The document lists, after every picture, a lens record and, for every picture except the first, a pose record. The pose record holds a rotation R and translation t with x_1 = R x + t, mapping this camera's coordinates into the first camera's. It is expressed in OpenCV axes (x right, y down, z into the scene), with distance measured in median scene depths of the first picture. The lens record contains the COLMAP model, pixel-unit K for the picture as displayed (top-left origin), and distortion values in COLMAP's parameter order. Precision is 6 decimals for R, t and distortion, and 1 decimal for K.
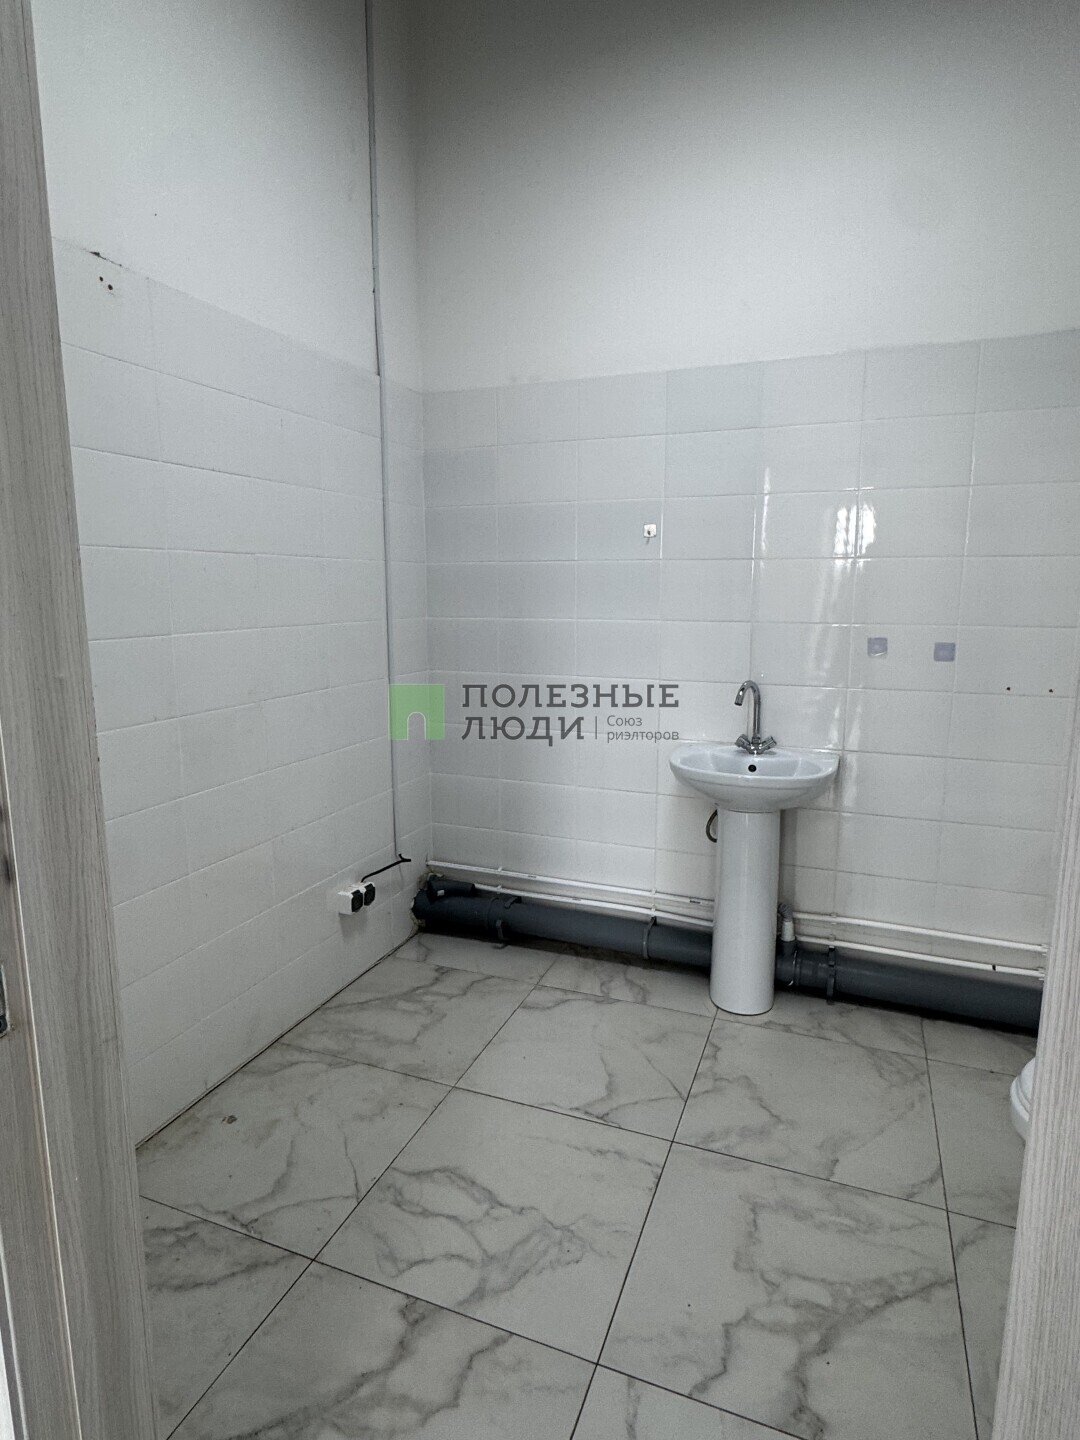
lens RADIAL K [[798.1, 0, 543.3], [0, 798.1, 718.4], [0, 0, 1]] dist [-0.007306, 0.000661]
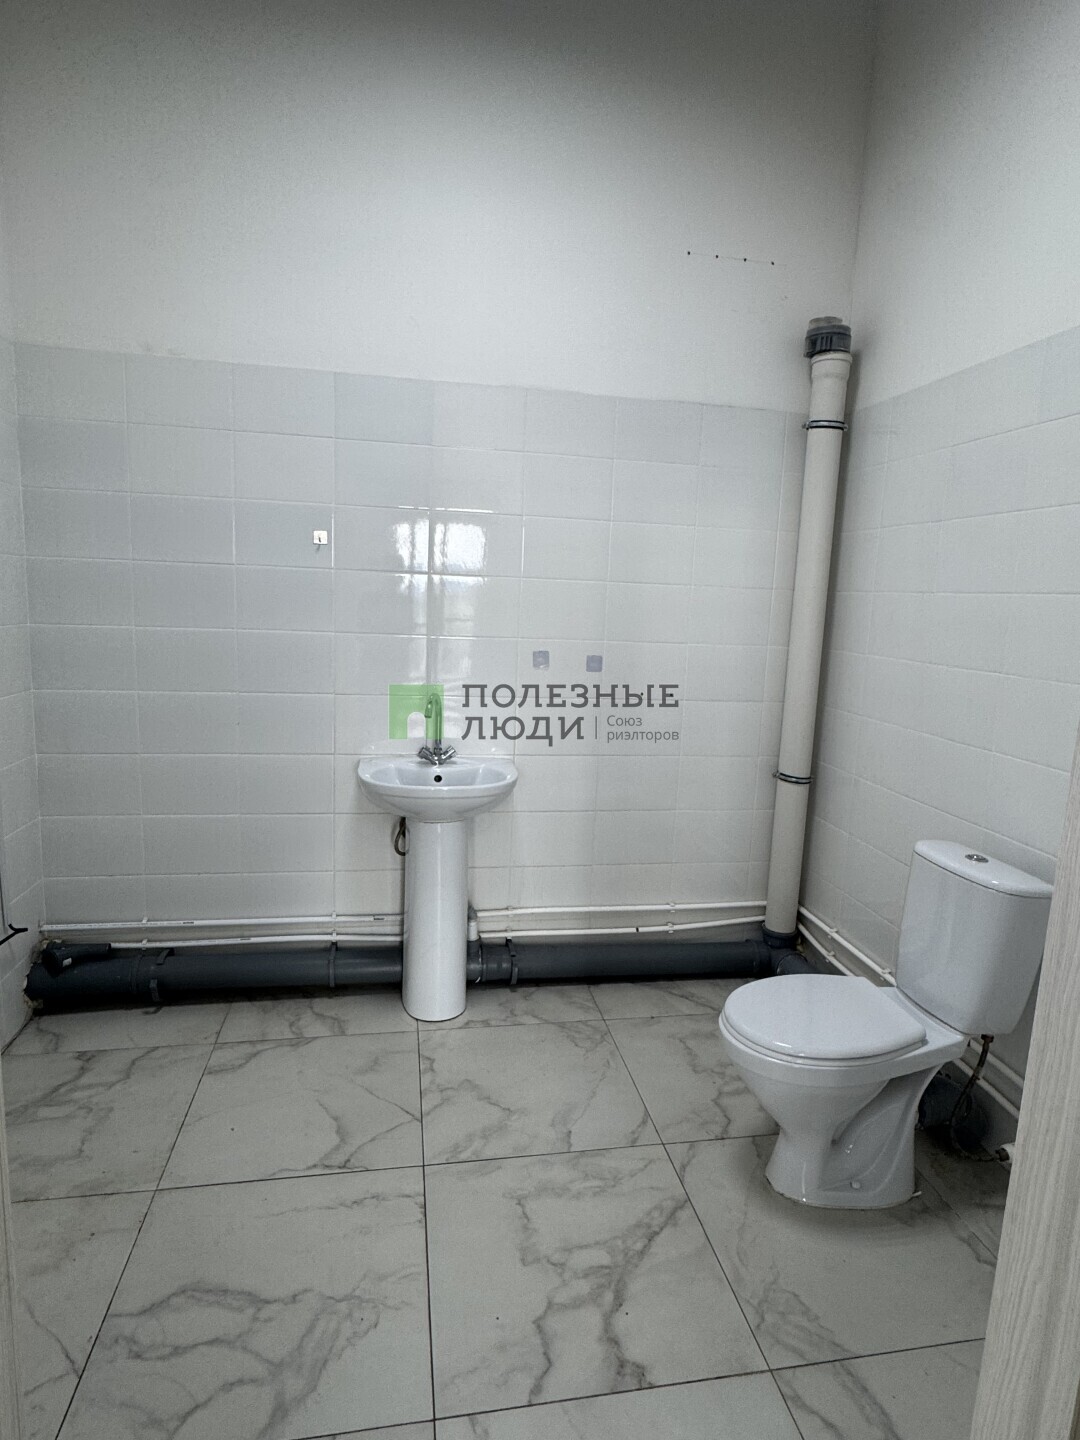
lens RADIAL K [[798.1, 0, 542.7], [0, 798.1, 718.9], [0, 0, 1]] dist [-0.007306, 0.000661]
pose [[0.847712, -0.044981, 0.528546, -0.173589], [0.046401, 0.998867, 0.010586, -0.019846], [-0.528424, 0.015551, 0.848838, 0.065031]]
